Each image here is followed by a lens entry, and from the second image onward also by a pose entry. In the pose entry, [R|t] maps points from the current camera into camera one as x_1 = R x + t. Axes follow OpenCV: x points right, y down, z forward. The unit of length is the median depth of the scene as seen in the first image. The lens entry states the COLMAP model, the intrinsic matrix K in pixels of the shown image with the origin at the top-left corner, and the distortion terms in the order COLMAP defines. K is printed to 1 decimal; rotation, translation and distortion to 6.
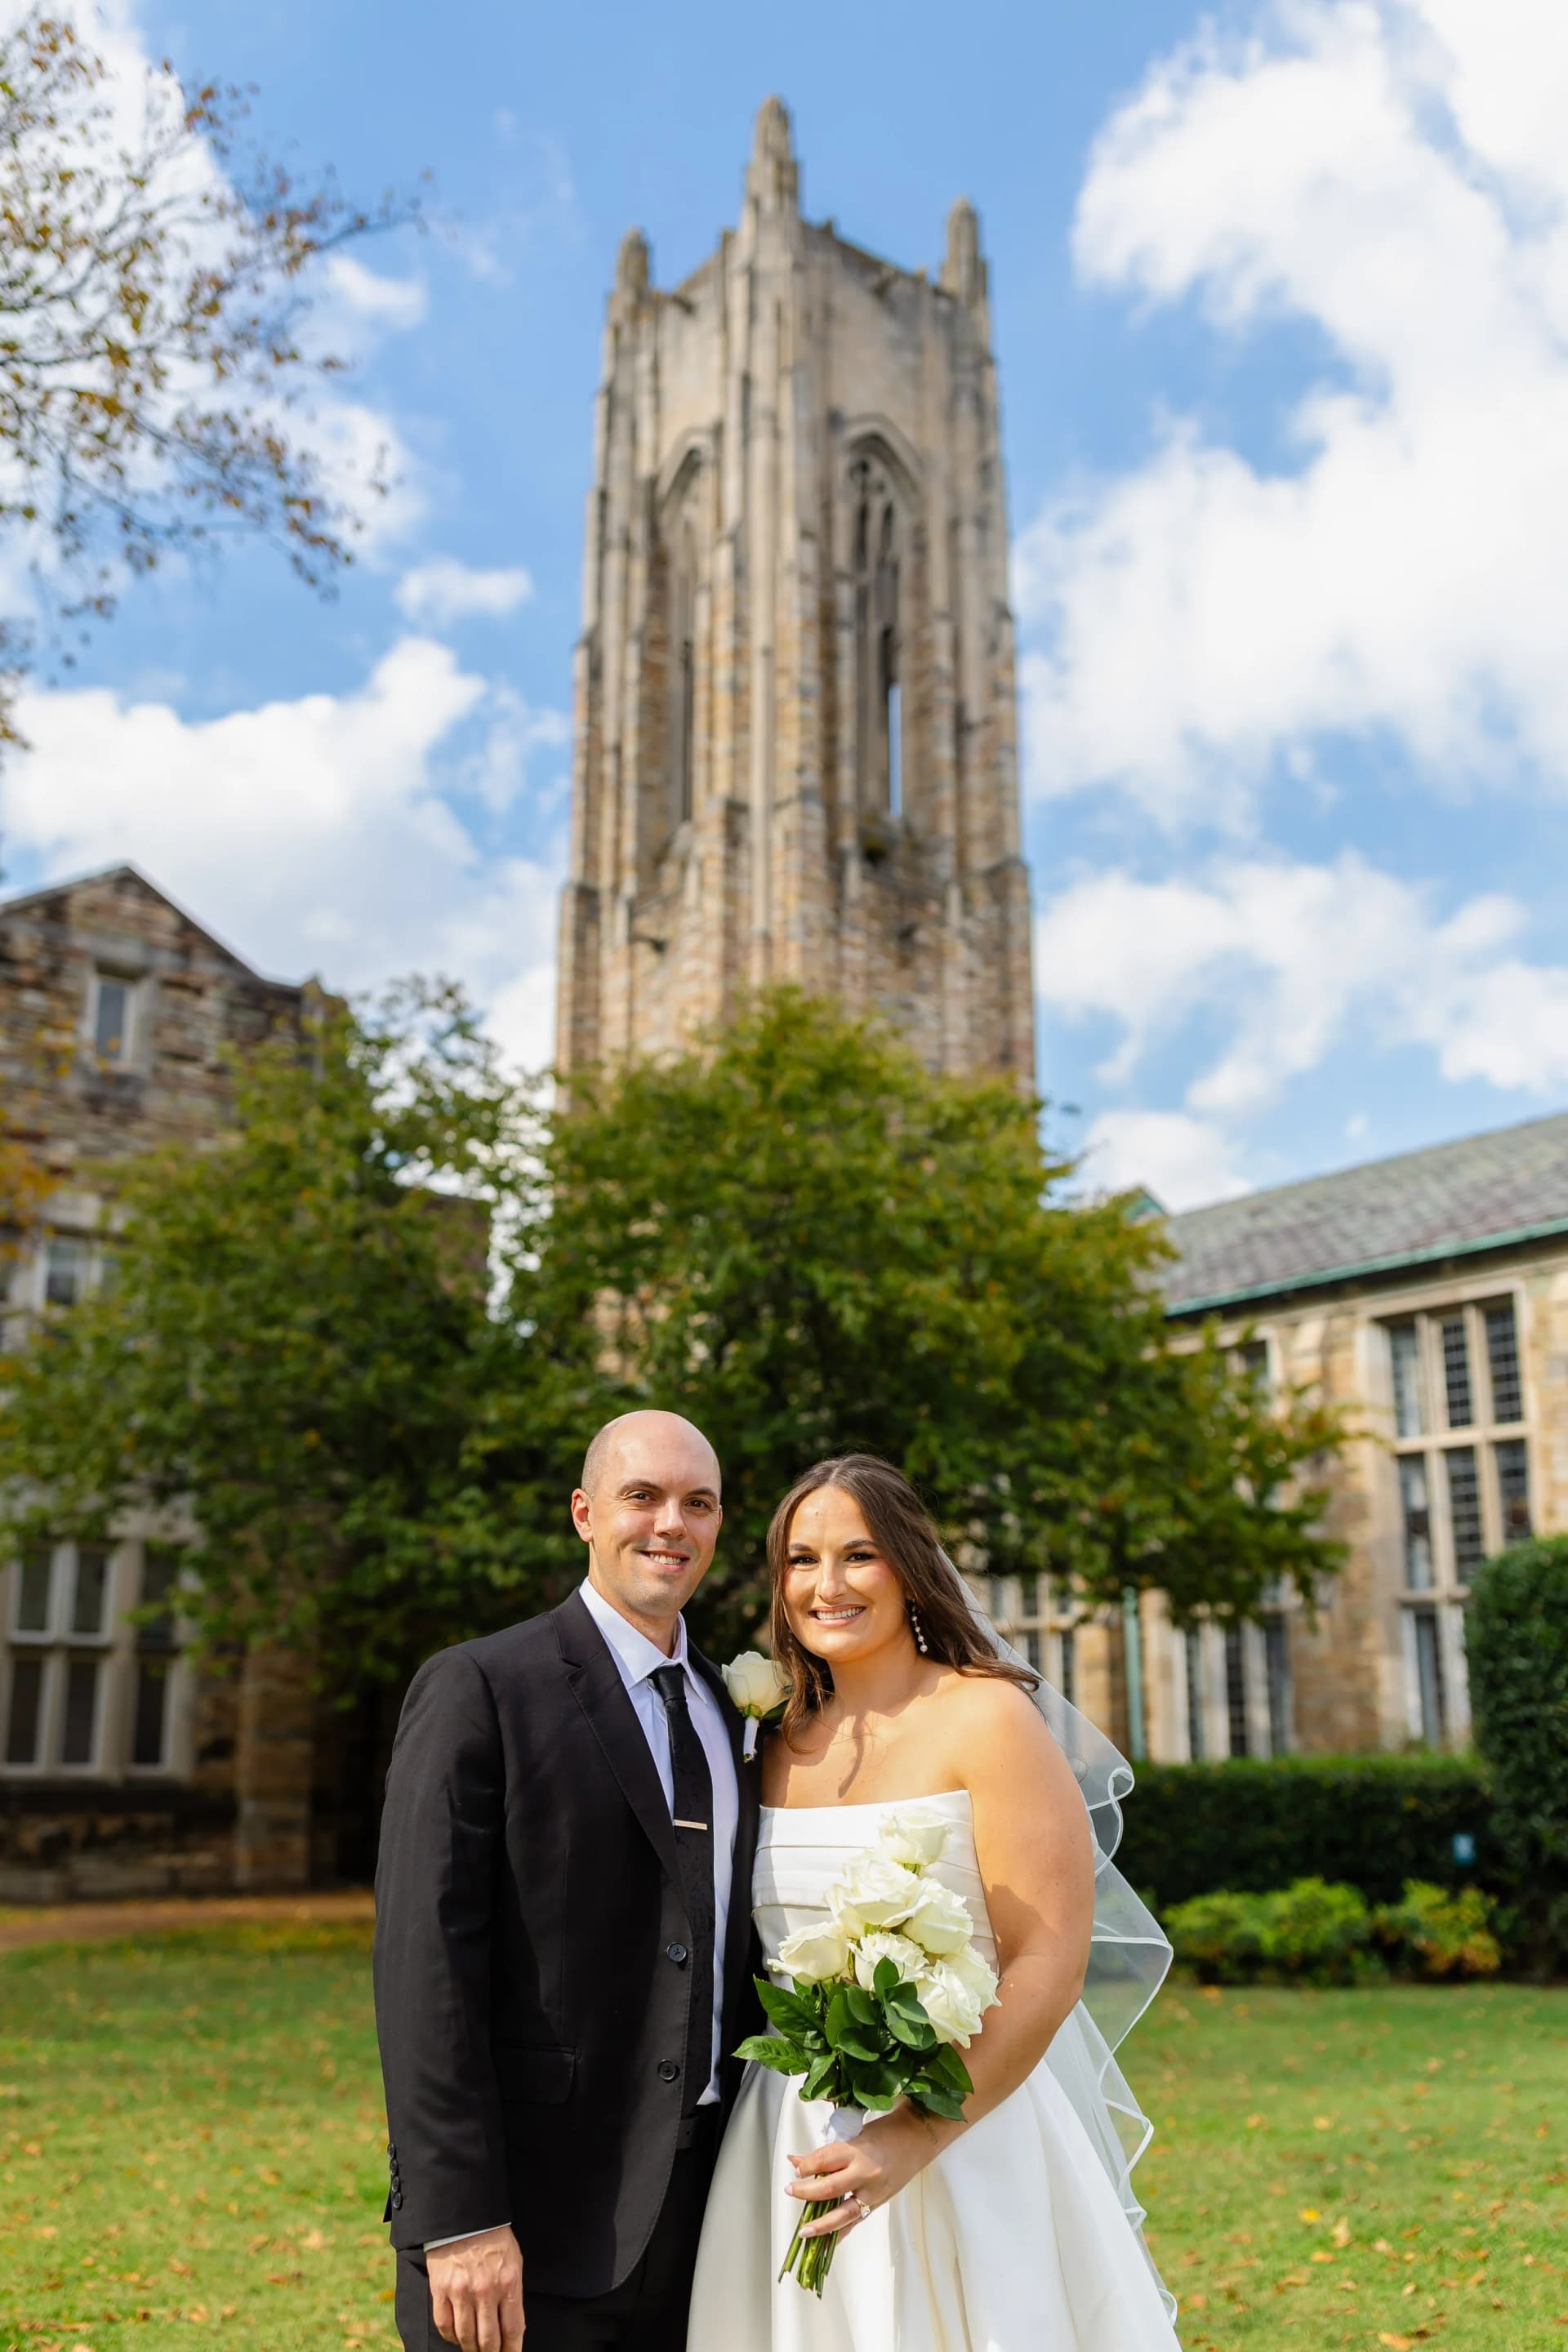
lens RADIAL K [[2430.7, 0, 776.0], [0, 2430.7, 1184.2], [0, 0, 1]] dist [-0.005517, -0.004649]
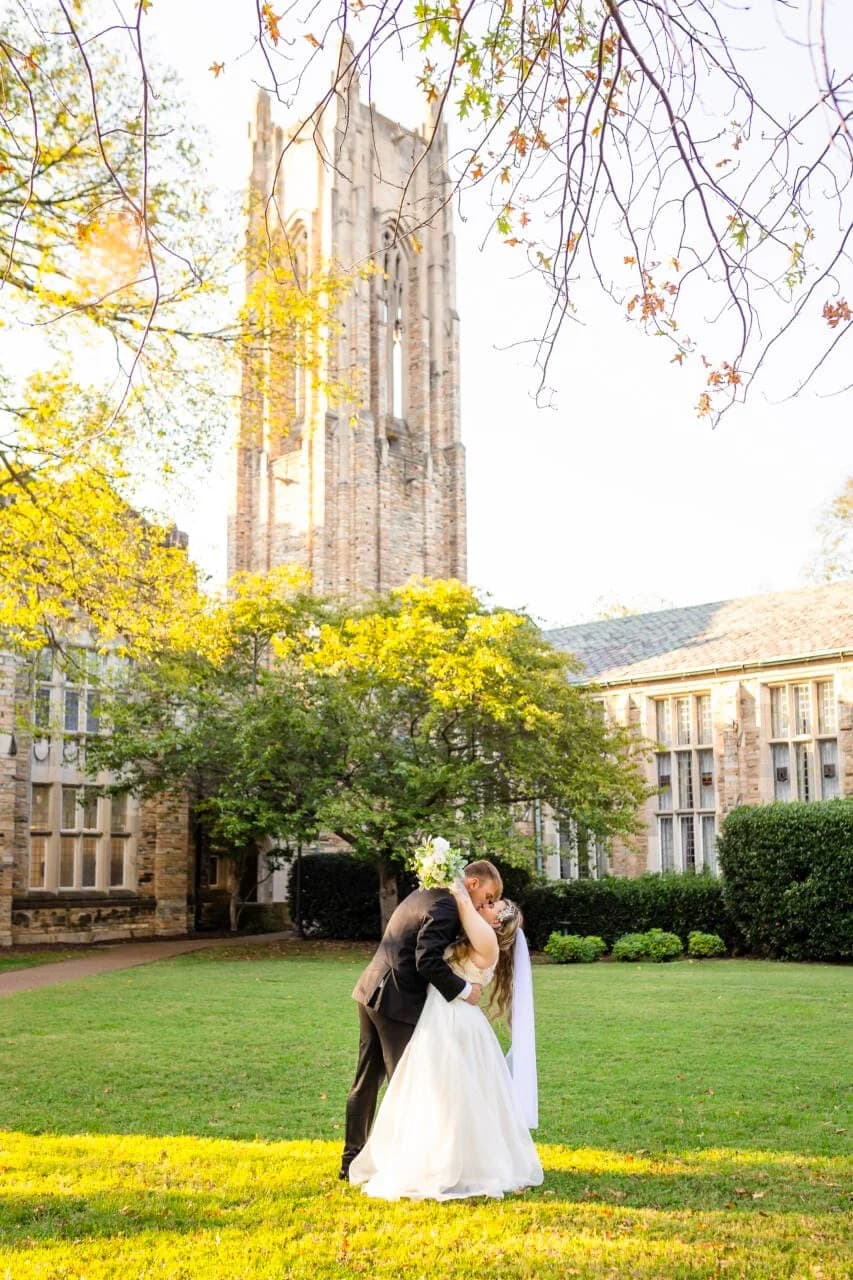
lens RADIAL K [[1445.9, 0, 427.9], [0, 1445.9, 722.2], [0, 0, 1]] dist [-0.008435, -0.024574]
pose [[0.986247, 0.010746, 0.164929, -0.186670], [-0.033575, 0.990104, 0.136263, -0.099112], [-0.161833, -0.139926, 0.976847, -0.324092]]
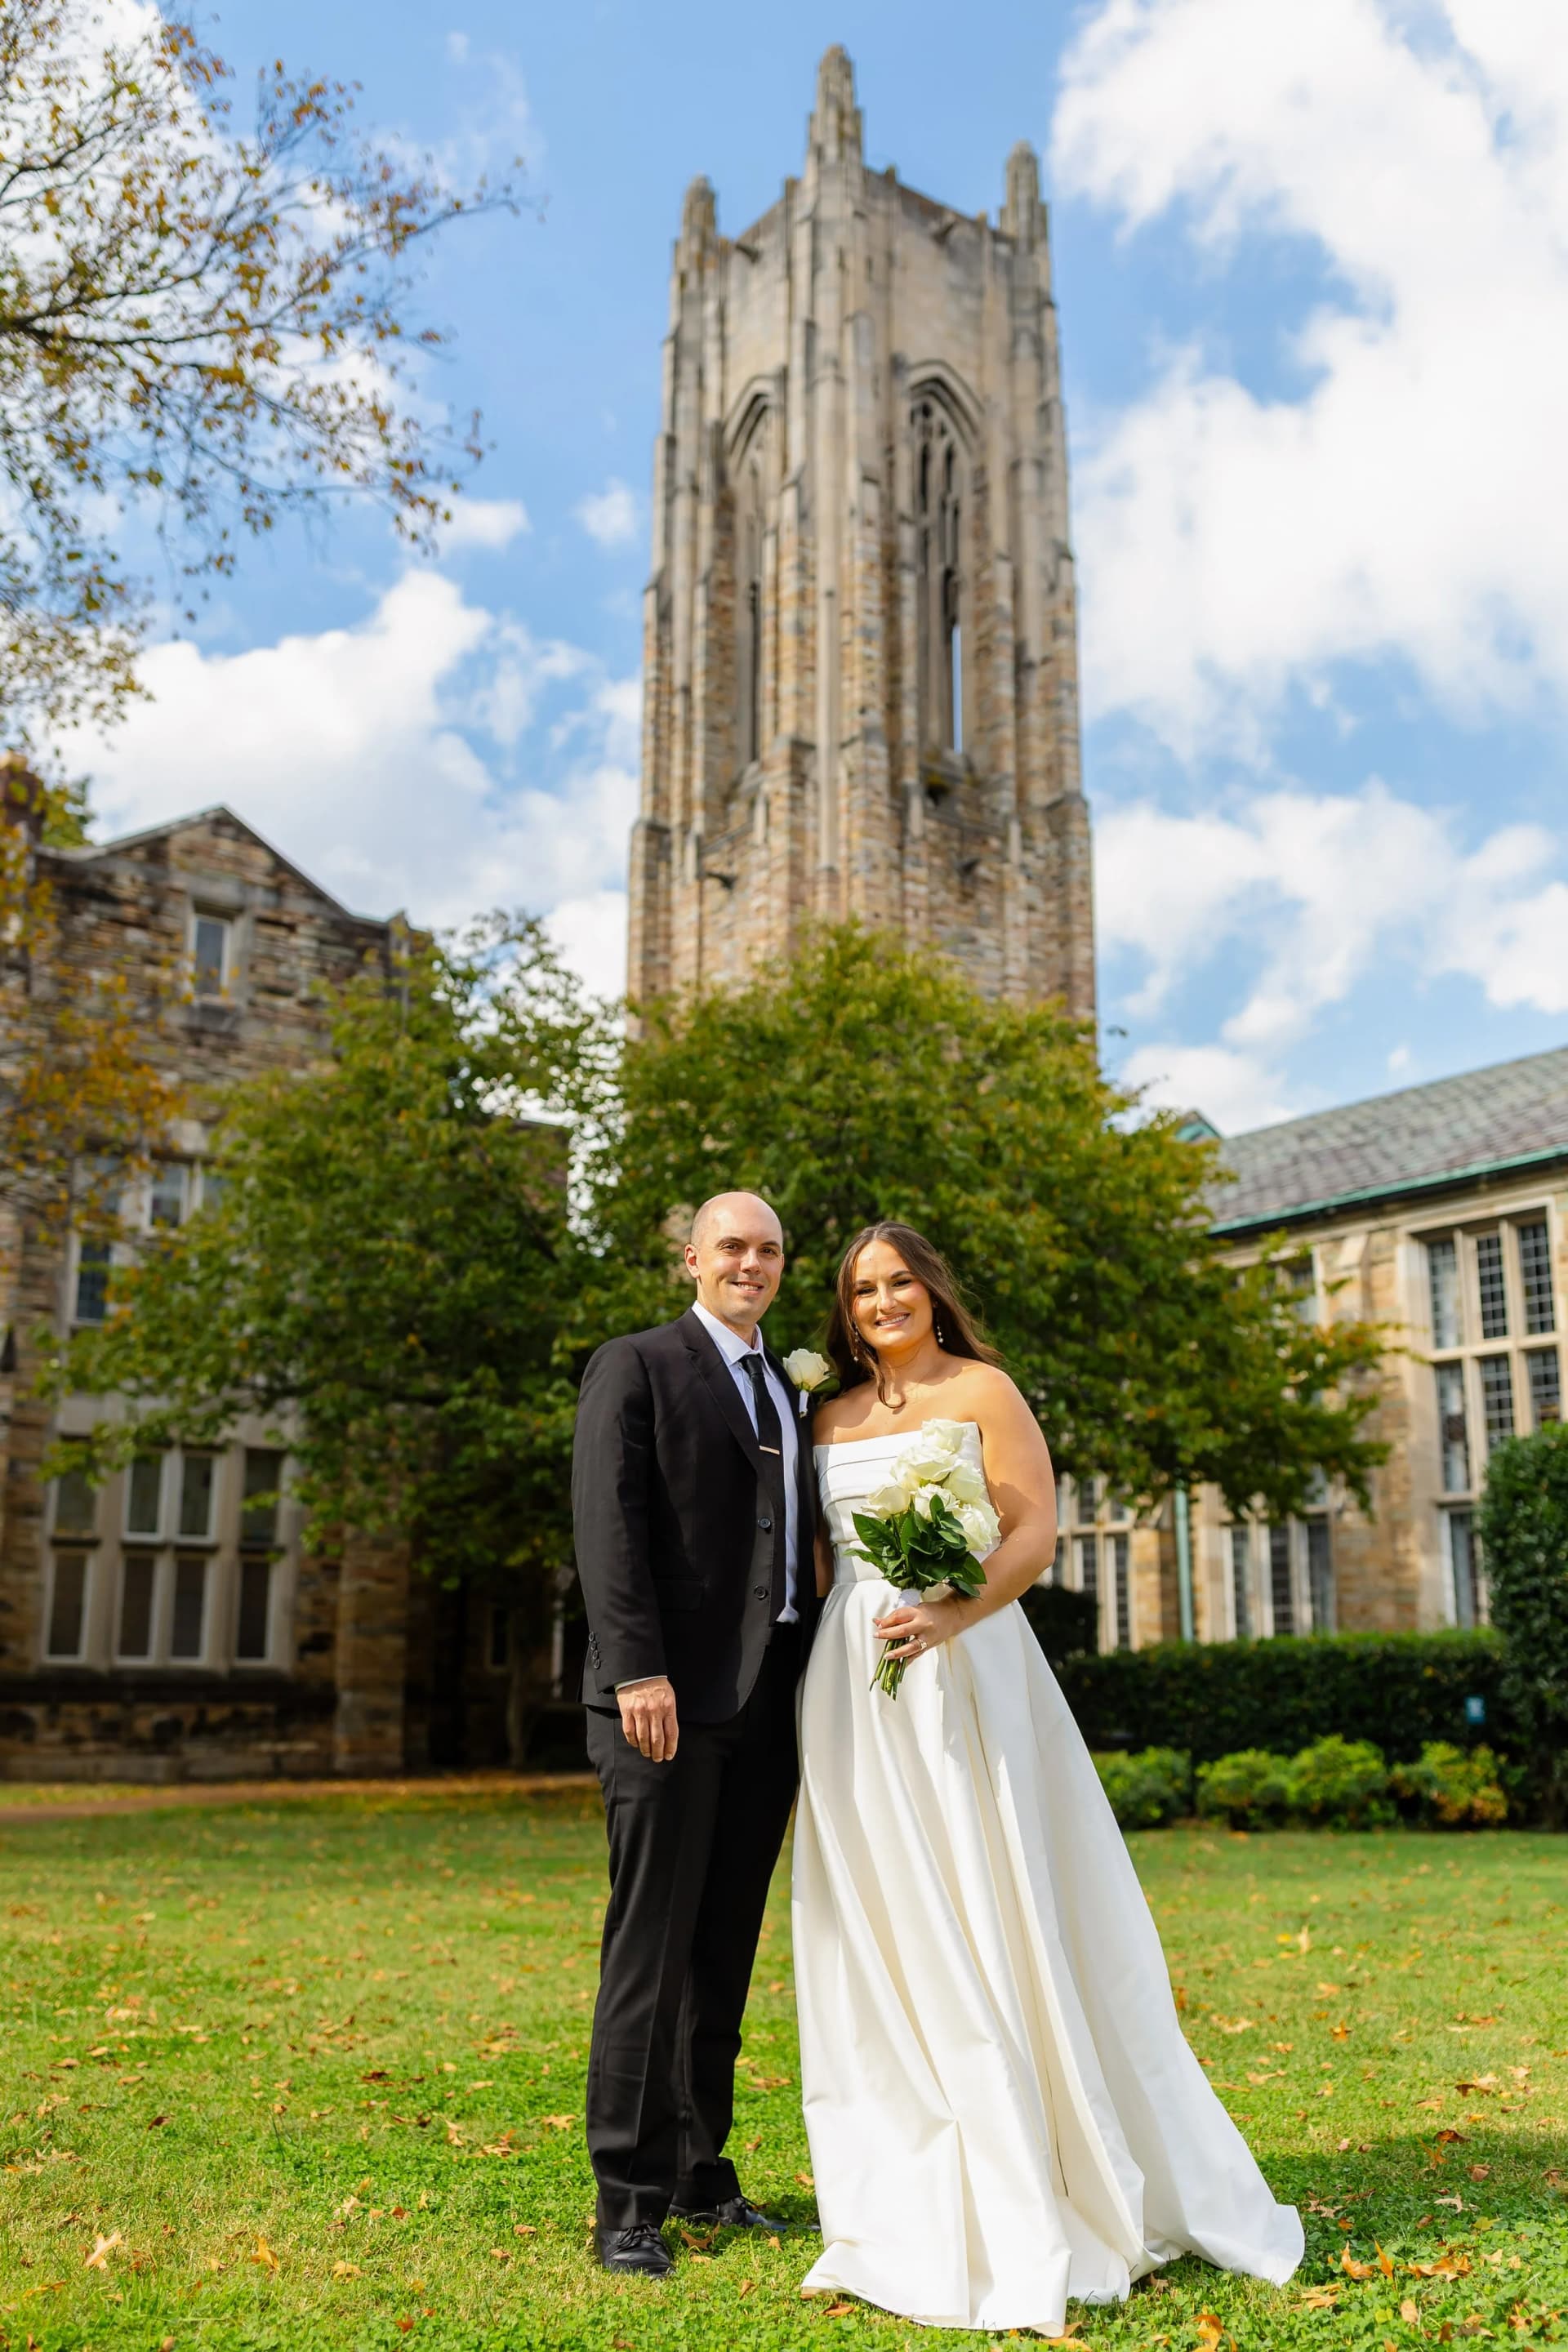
lens RADIAL K [[2430.7, 0, 776.0], [0, 2430.7, 1184.2], [0, 0, 1]] dist [-0.005517, -0.004649]
pose [[0.999610, -0.003331, -0.027718, 0.000774], [0.004052, 0.999654, 0.025993, 0.004956], [0.027622, -0.026095, 0.999278, -0.048325]]
